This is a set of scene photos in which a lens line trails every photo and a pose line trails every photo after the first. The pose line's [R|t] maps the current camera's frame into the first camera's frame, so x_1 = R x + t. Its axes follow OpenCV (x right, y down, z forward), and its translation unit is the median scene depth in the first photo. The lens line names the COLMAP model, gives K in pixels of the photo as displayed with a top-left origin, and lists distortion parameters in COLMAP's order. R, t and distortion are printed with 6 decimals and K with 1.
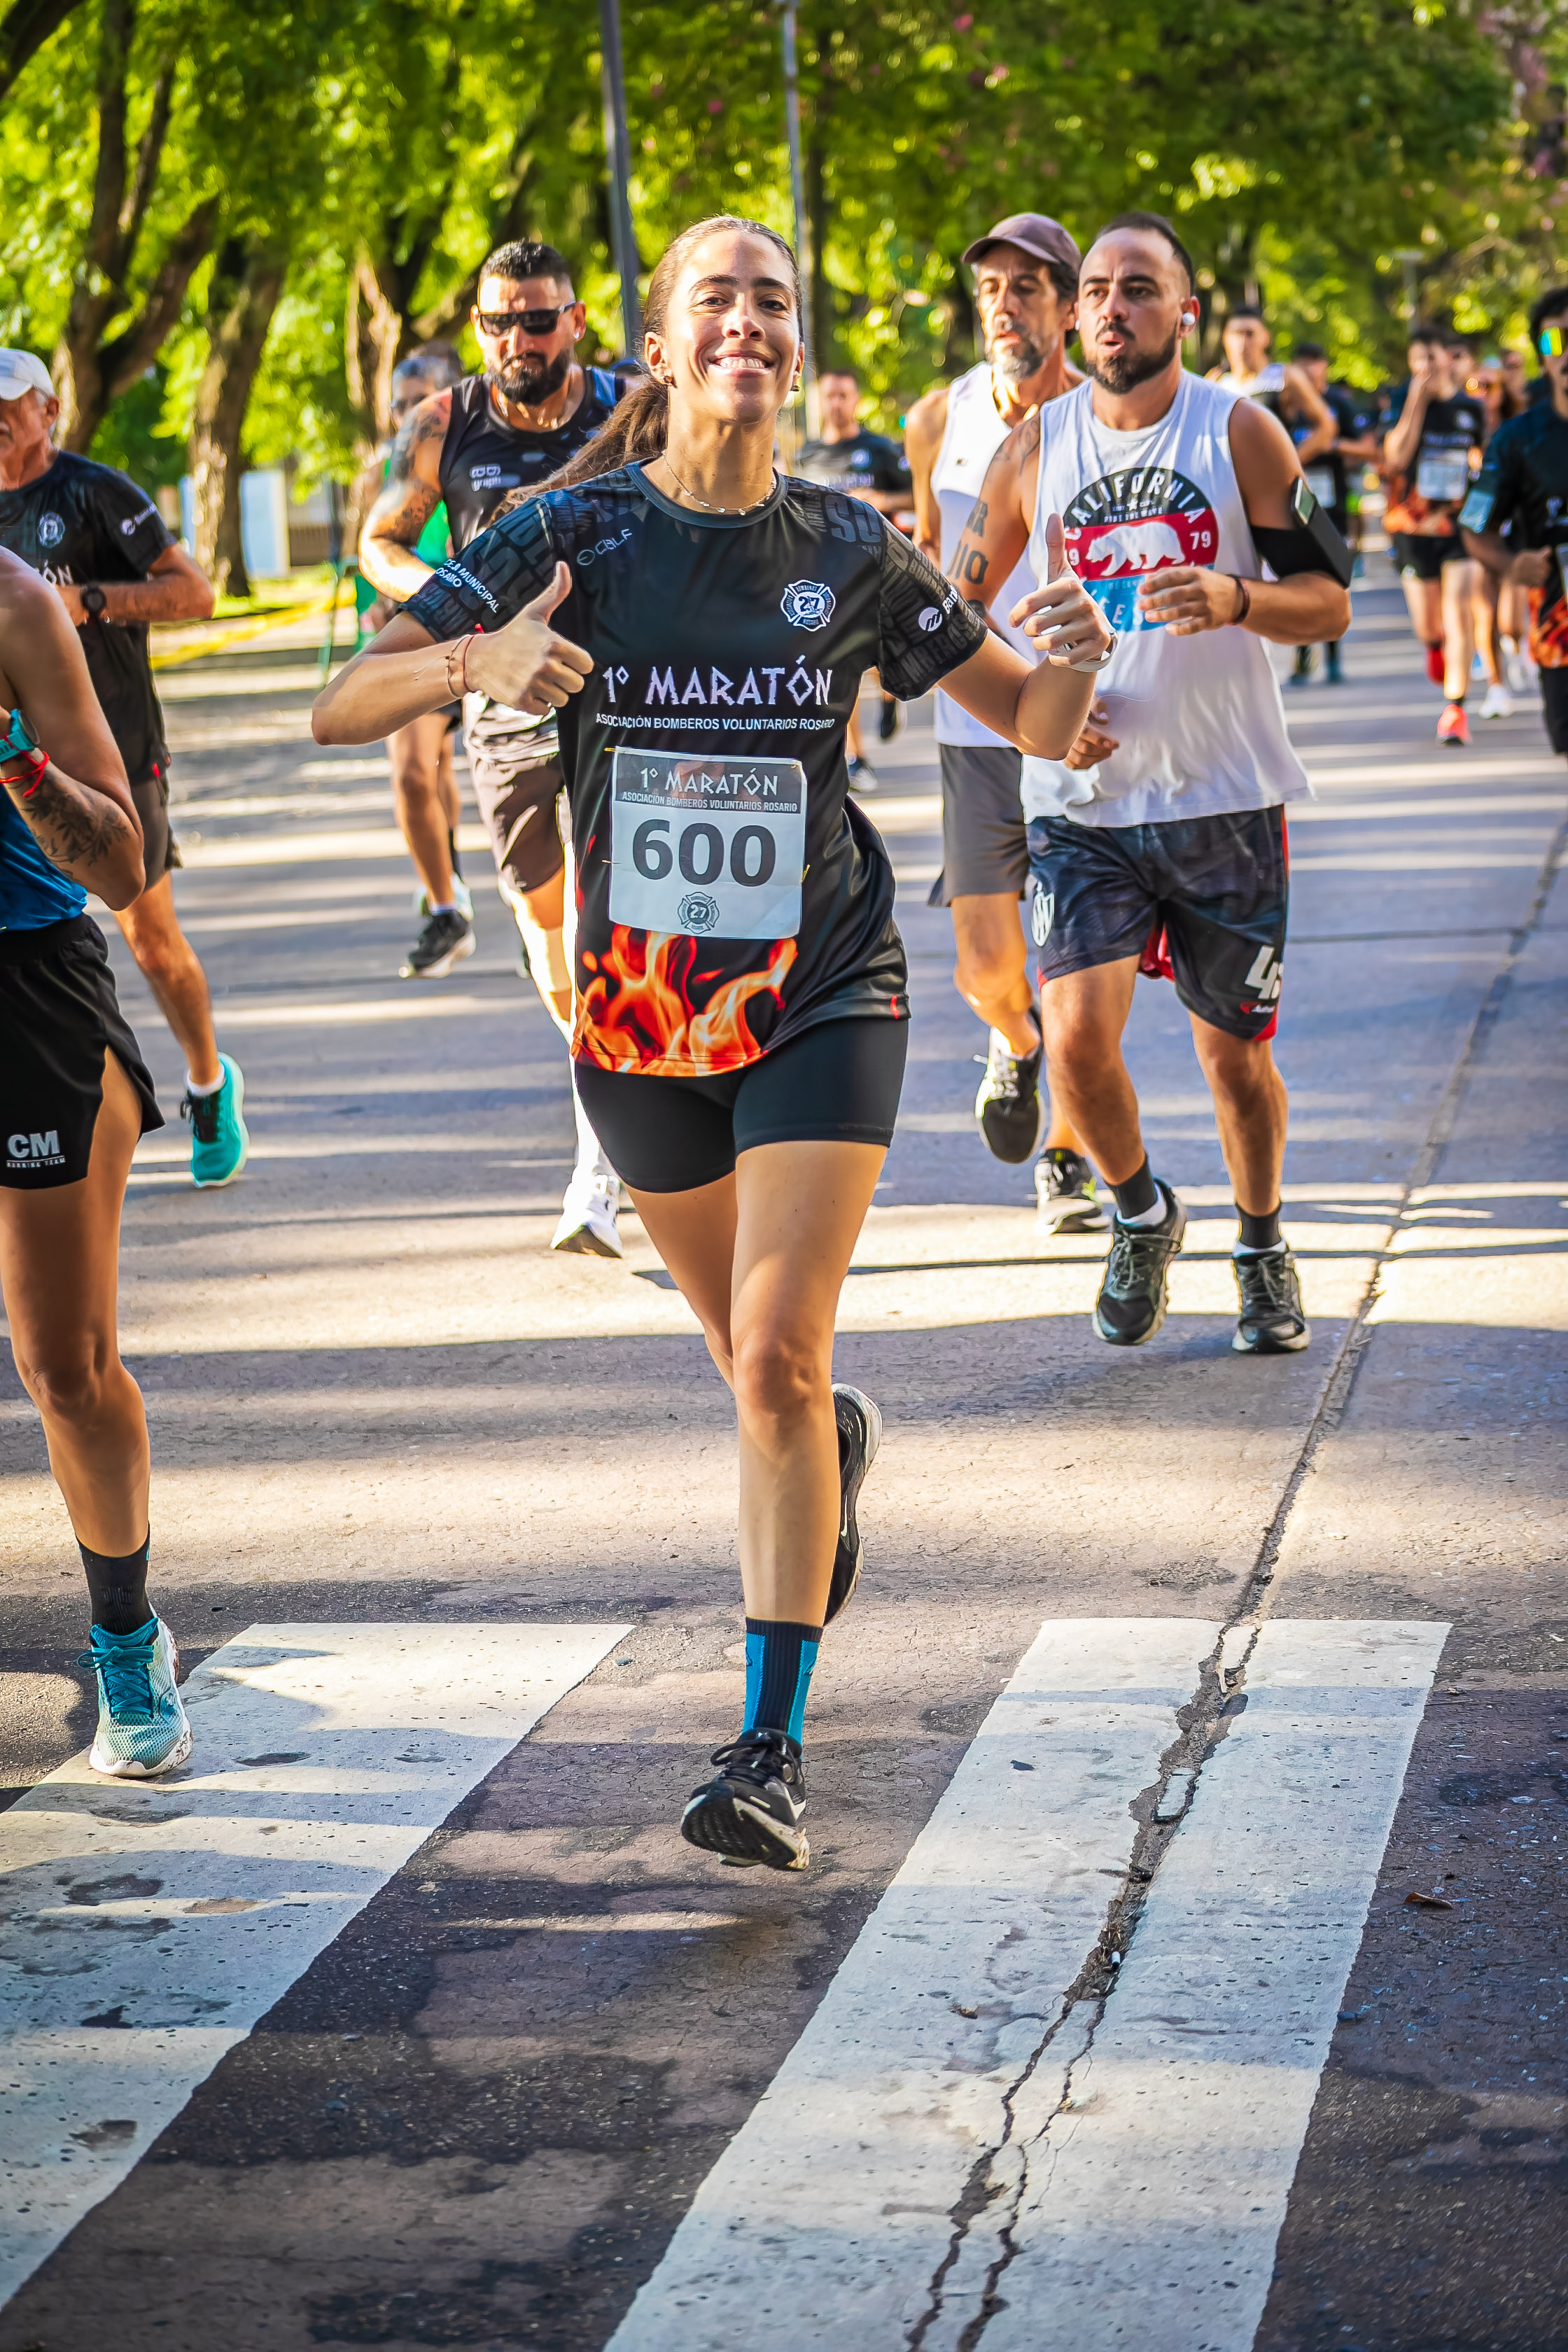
lens RADIAL K [[5278.2, 0, 787.9], [0, 5278.2, 1187.8], [0, 0, 1]] dist [-0.091175, 0.537827]
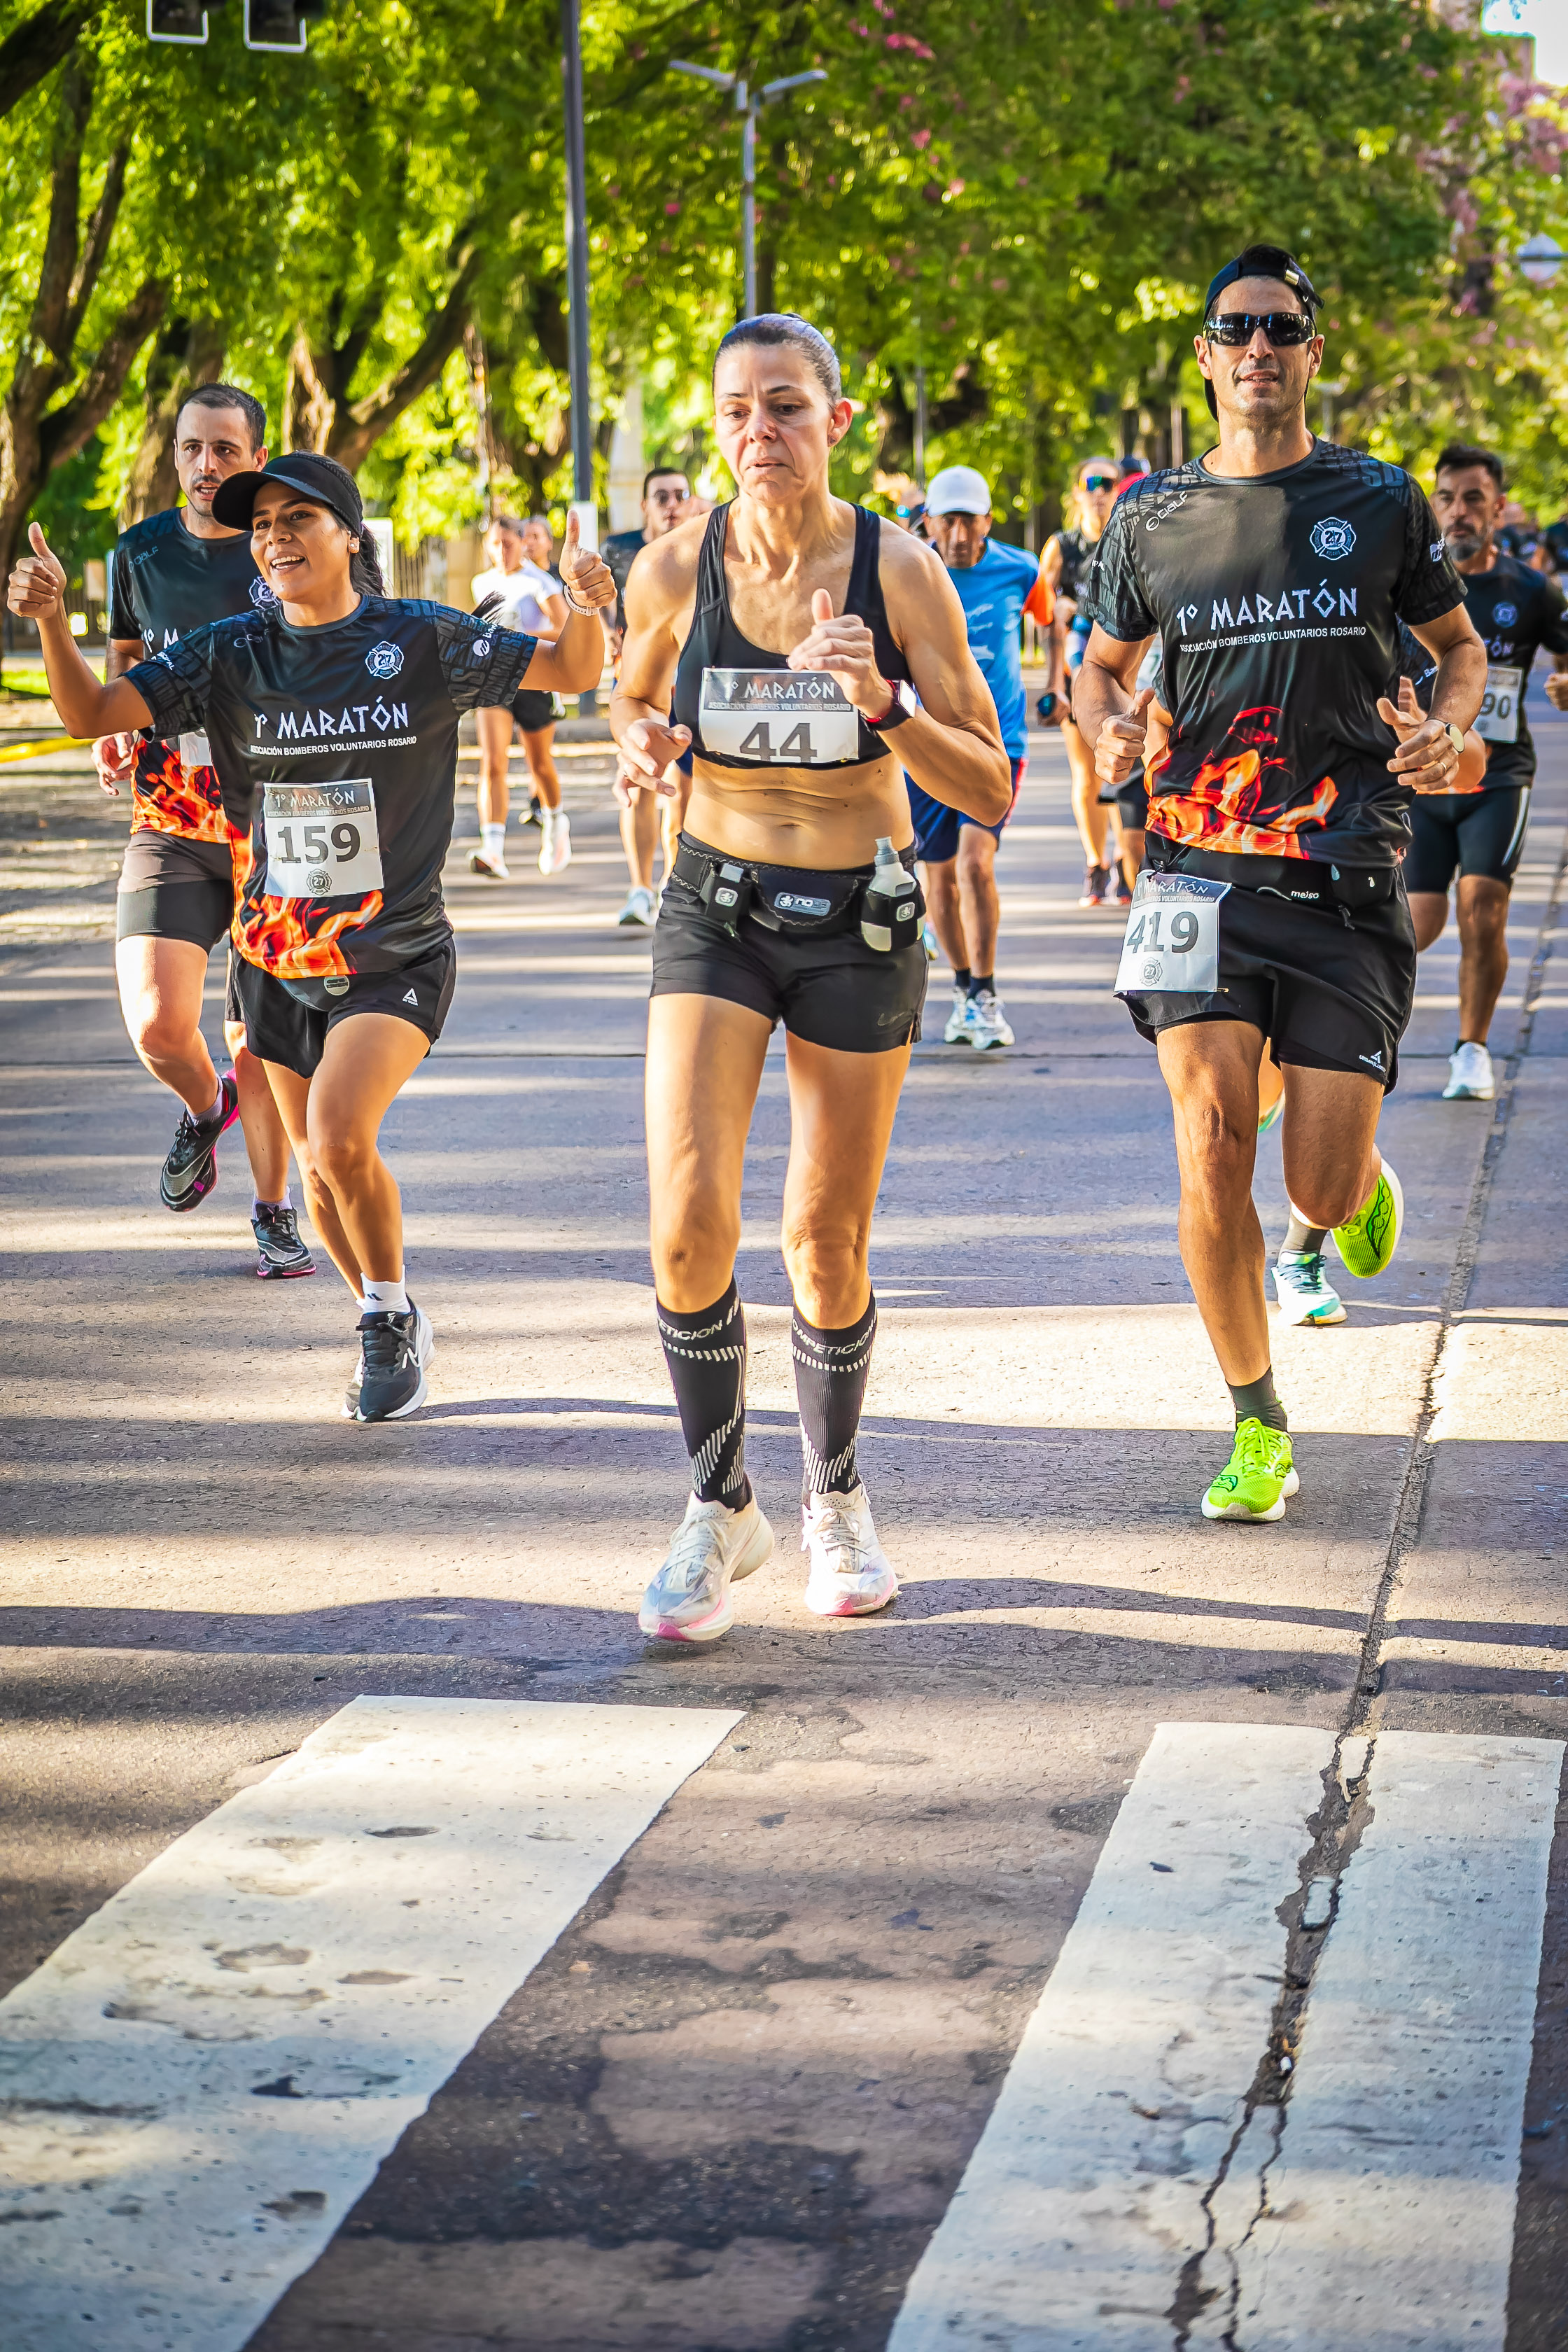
lens RADIAL K [[5233.8, 0, 781.7], [0, 5233.8, 1175.8], [0, 0, 1]] dist [-0.094797, 0.512643]
pose [[0.998813, 0.041970, 0.024713, -0.055685], [-0.041452, 0.998917, -0.021111, 0.002335], [-0.025572, 0.020062, 0.999472, 0.008318]]
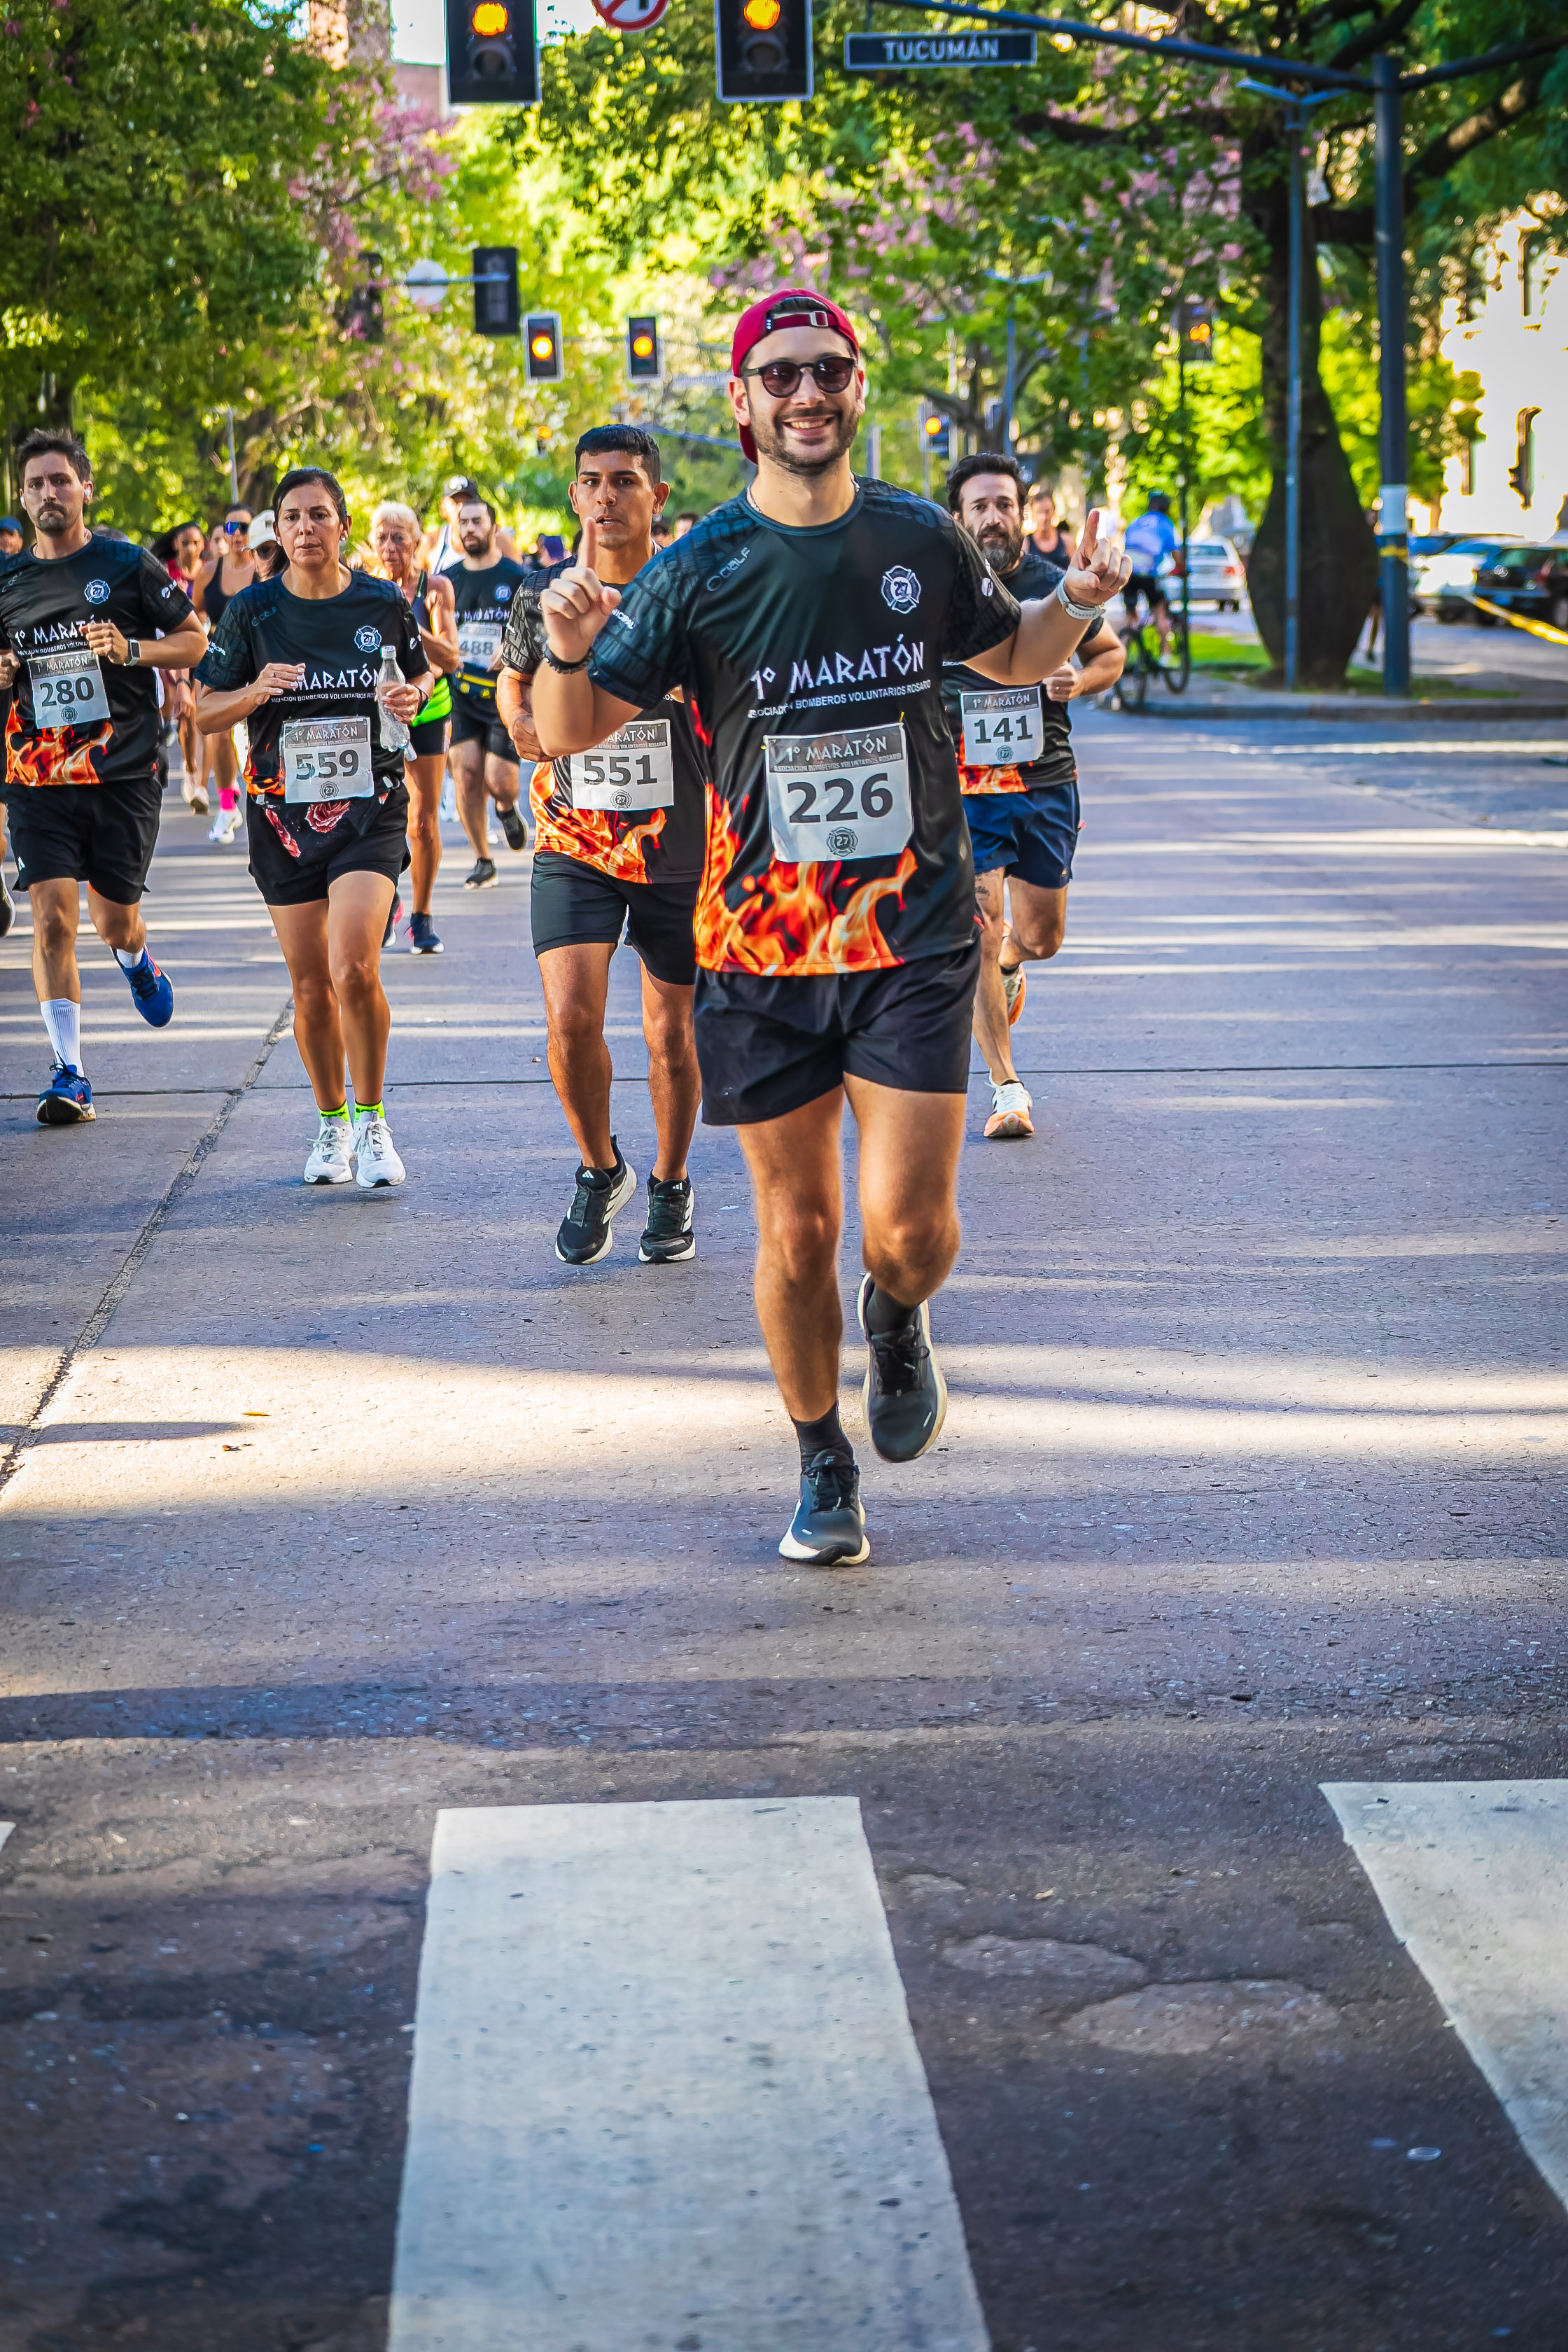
lens RADIAL K [[5195.3, 0, 780.4], [0, 5195.3, 1176.6], [0, 0, 1]] dist [-0.083560, 0.038626]
pose [[0.976096, 0.008592, 0.217168, 0.059381], [-0.002389, 0.999582, -0.028813, -0.009579], [-0.217325, 0.027605, 0.975709, 0.041181]]
